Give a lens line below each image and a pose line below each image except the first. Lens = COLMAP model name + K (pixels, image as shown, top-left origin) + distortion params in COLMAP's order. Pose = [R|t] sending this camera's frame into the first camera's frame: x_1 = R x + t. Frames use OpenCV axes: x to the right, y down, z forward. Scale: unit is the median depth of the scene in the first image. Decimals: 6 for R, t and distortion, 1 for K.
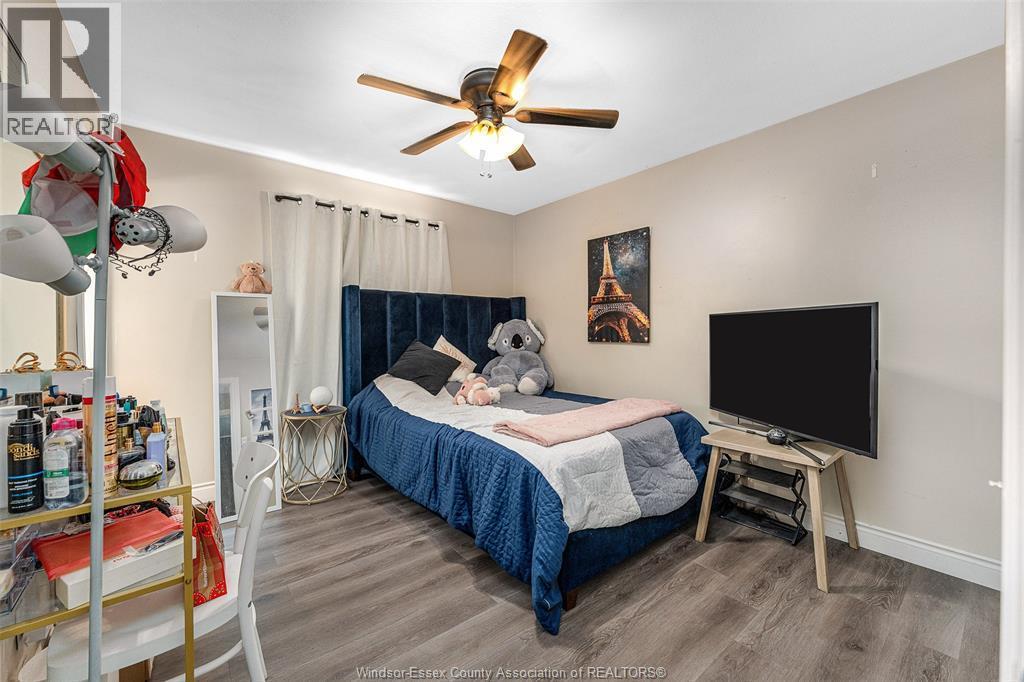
lens RADIAL K [[393.8, 0, 510.6], [0, 393.8, 338.5], [0, 0, 1]] dist [-0.000694, -0.000169]
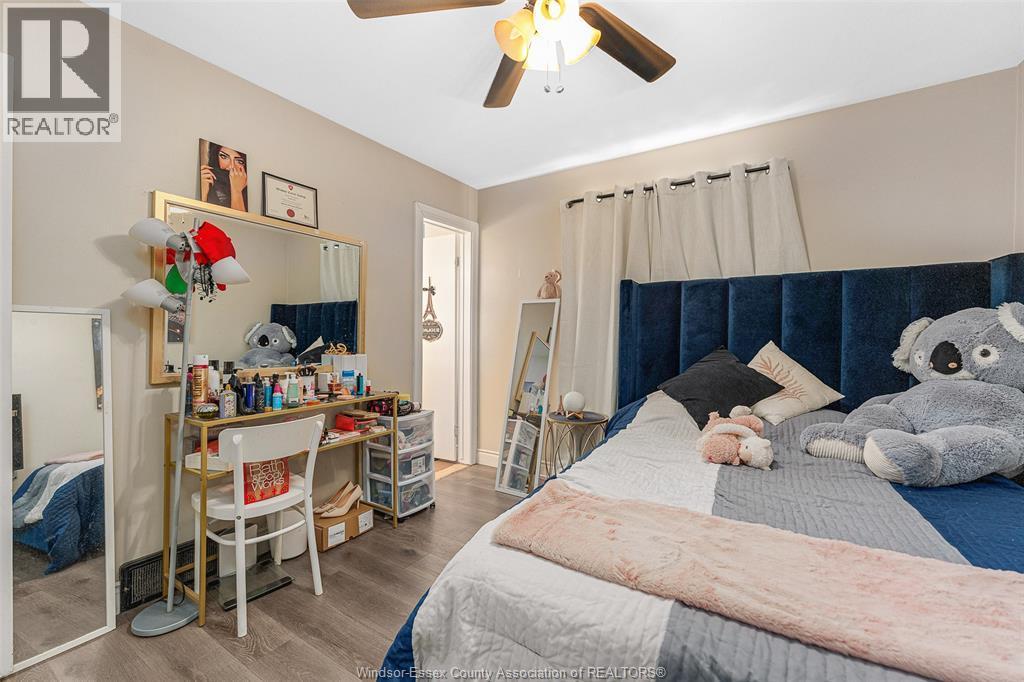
lens RADIAL K [[416.0, 0, 513.1], [0, 416.0, 337.8], [0, 0, 1]] dist [-0.000275, -0.000104]
pose [[0.324743, 0.014310, -0.945694, 0.334064], [-0.020701, 0.999754, 0.008019, -0.010502], [0.945576, 0.016973, 0.324959, 0.422805]]
